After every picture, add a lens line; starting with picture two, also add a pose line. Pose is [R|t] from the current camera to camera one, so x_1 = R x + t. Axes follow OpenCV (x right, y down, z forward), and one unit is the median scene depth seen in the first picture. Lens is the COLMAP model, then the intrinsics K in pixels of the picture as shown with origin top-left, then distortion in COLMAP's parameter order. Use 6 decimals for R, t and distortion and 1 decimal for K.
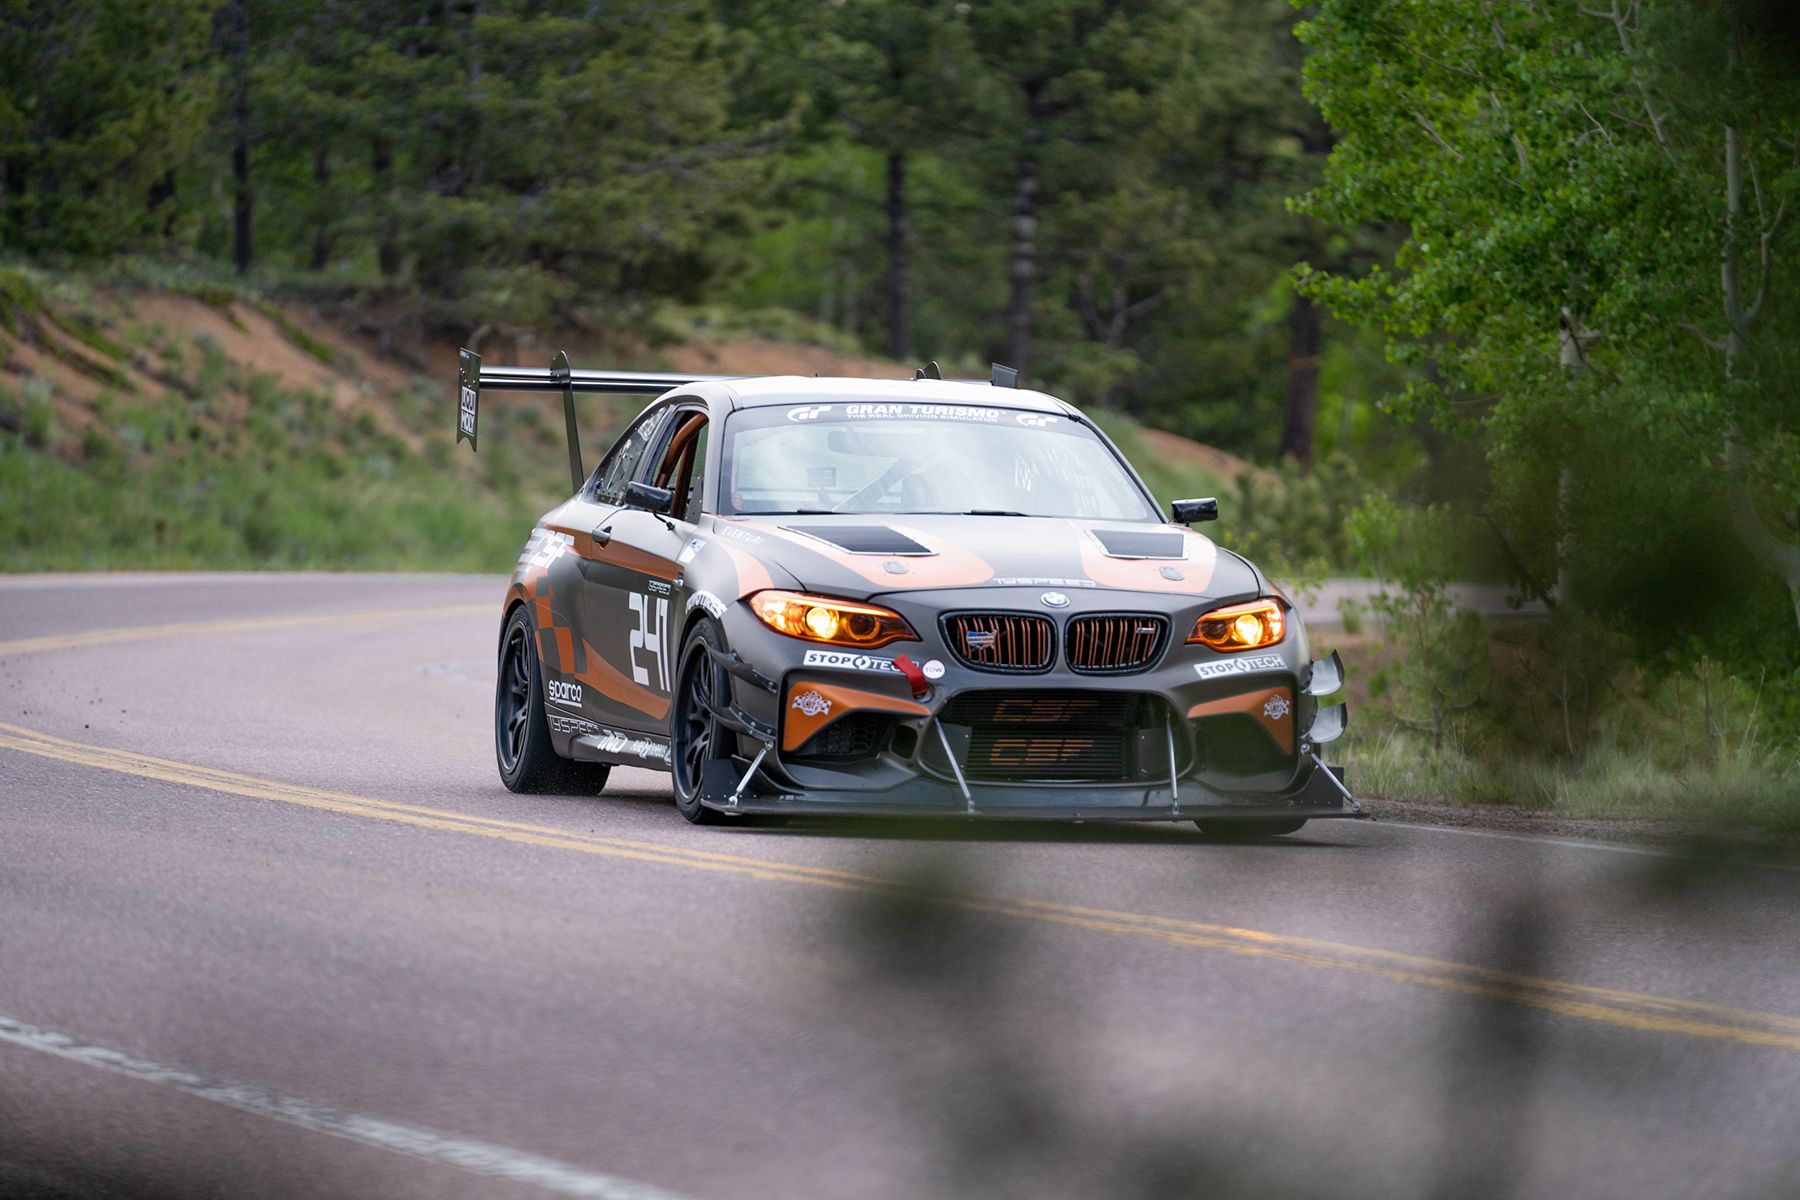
lens RADIAL K [[8381.8, 0, 900.0], [0, 8381.8, 600.0], [0, 0, 1]] dist [0.429227, 0.672416]
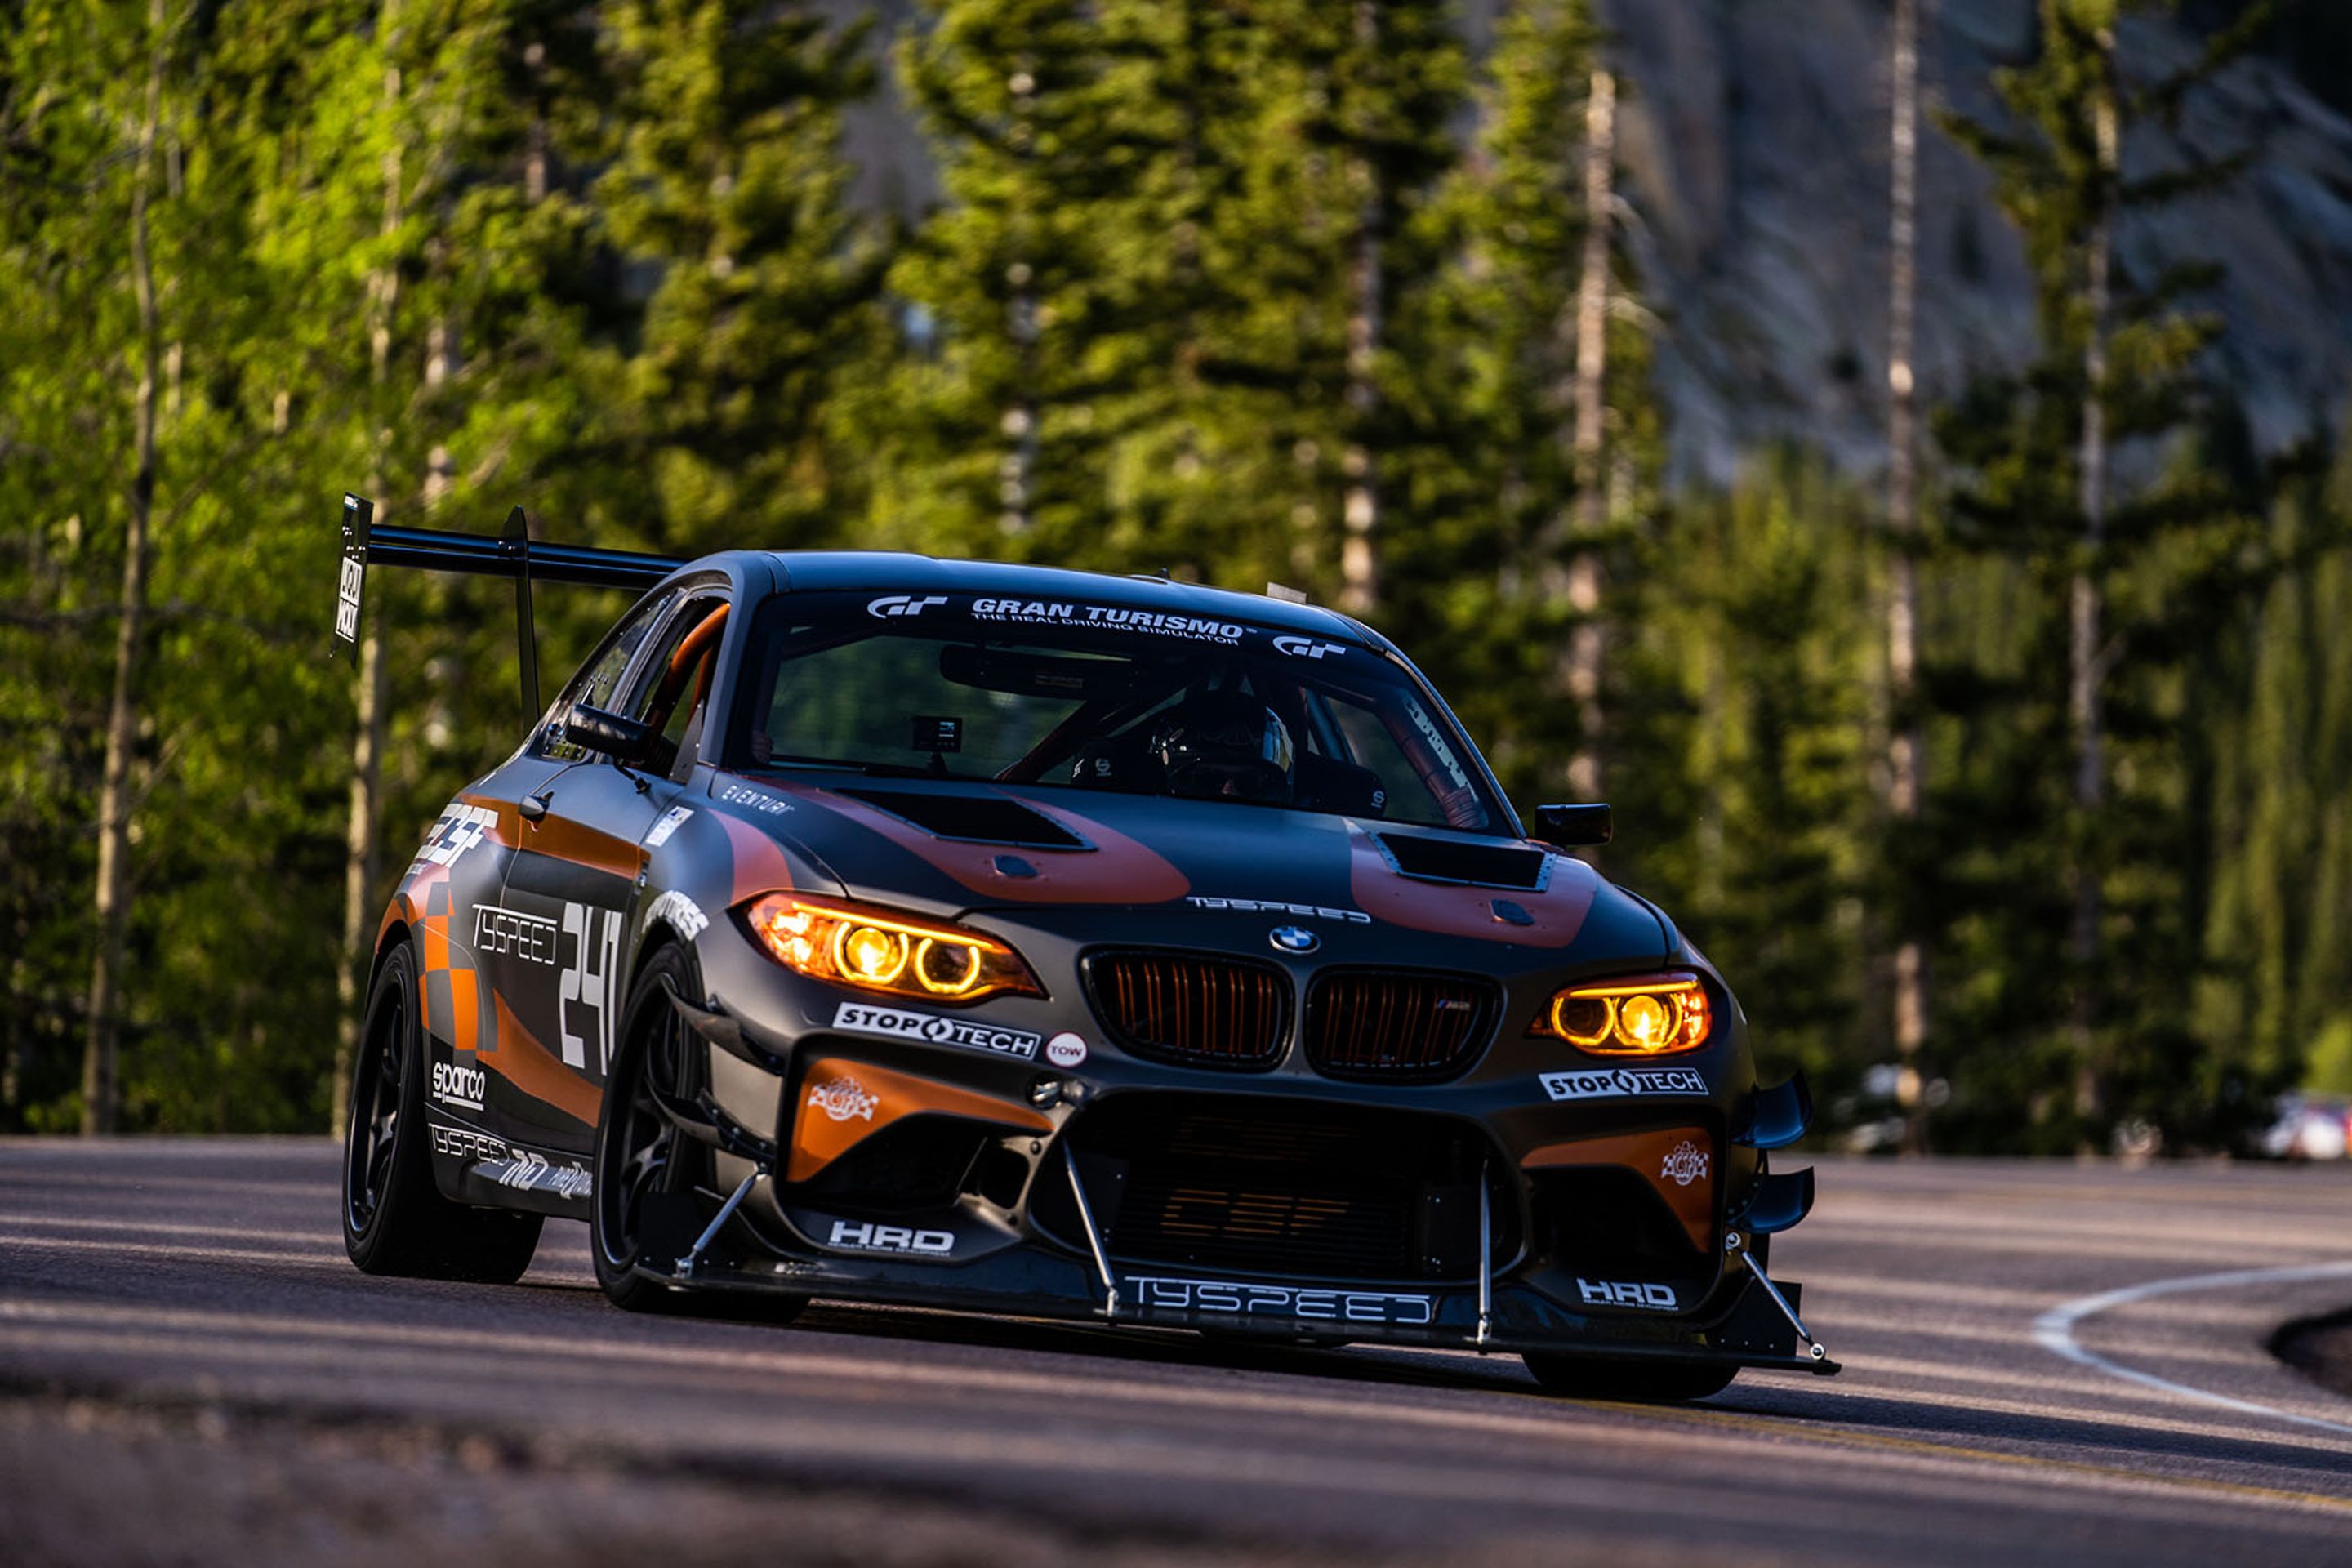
lens RADIAL K [[11666.6, 0, 1220.9], [0, 11666.6, 774.5], [0, 0, 1]] dist [1.625621, 11.502508]
pose [[0.997865, 0.063430, -0.015529, 0.024878], [-0.063957, 0.997295, -0.036216, 0.017300], [0.013189, 0.037132, 0.999223, 0.227533]]
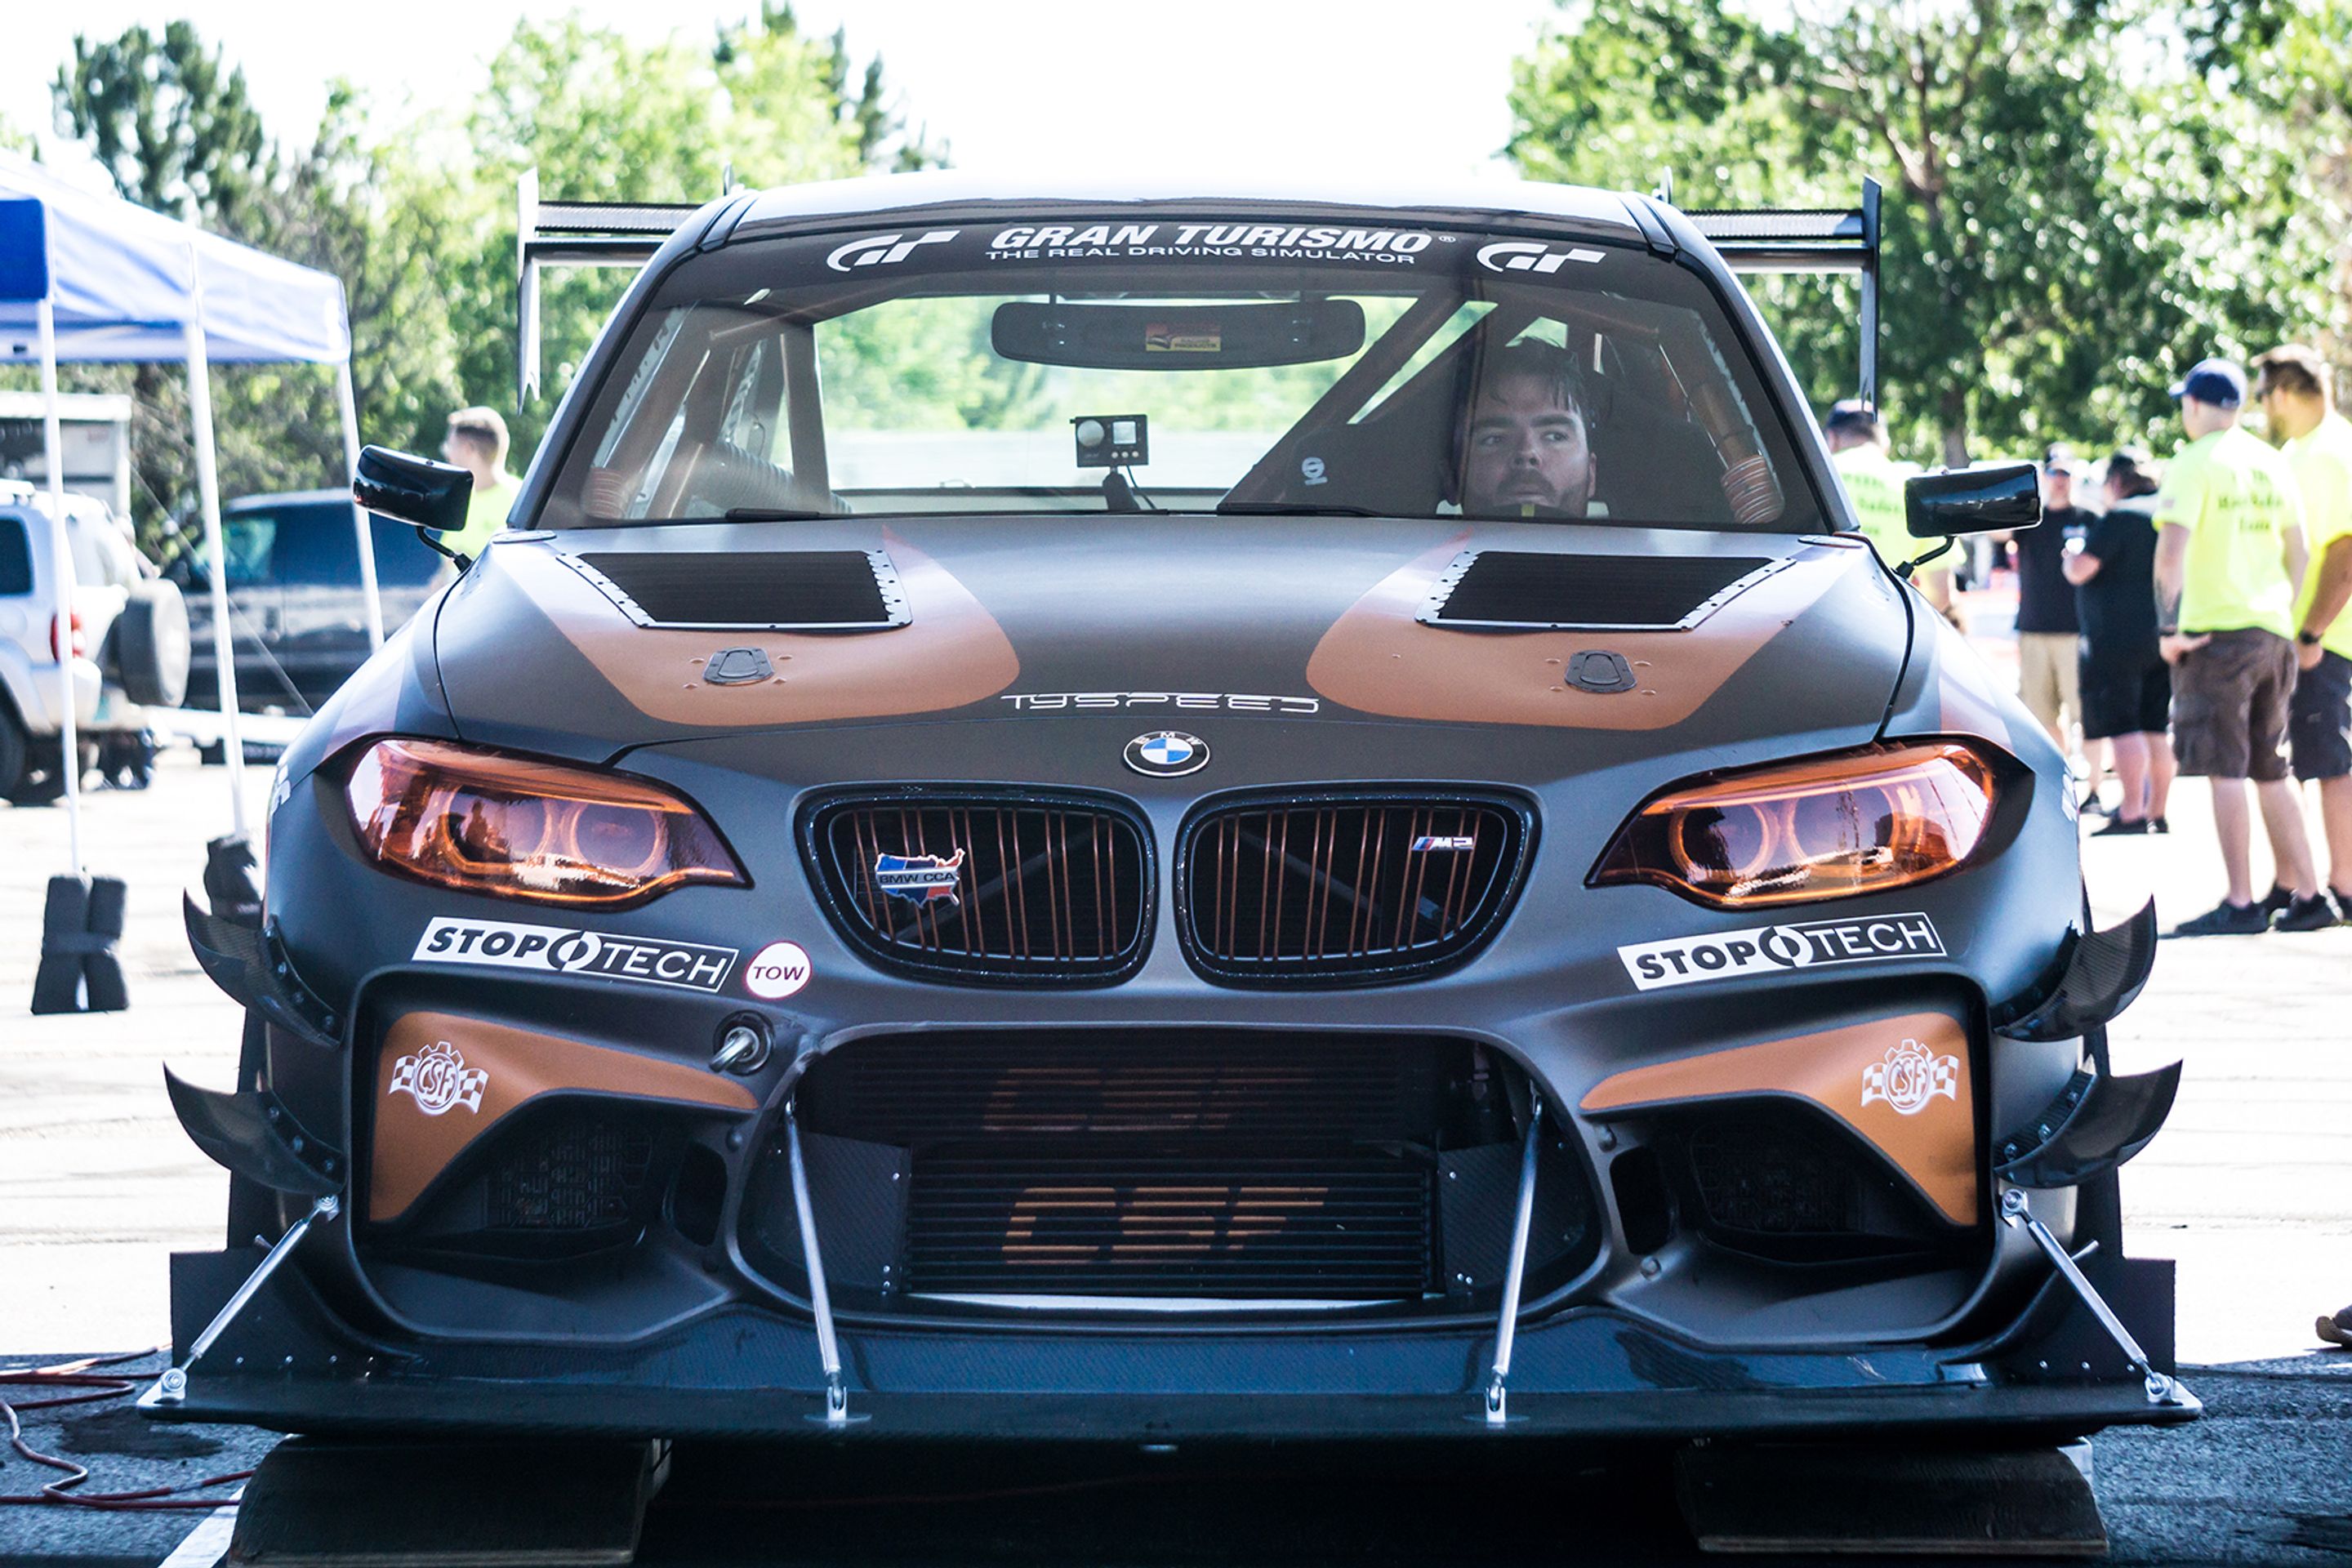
lens RADIAL K [[9766.4, 0, 1063.7], [0, 9766.4, 779.0], [0, 0, 1]] dist [0.696518, 2.208733]
pose [[0.968098, -0.013015, -0.250235, 0.108955], [0.012649, 0.999915, -0.003072, 0.002103], [0.250254, -0.000191, 0.968180, 0.632385]]
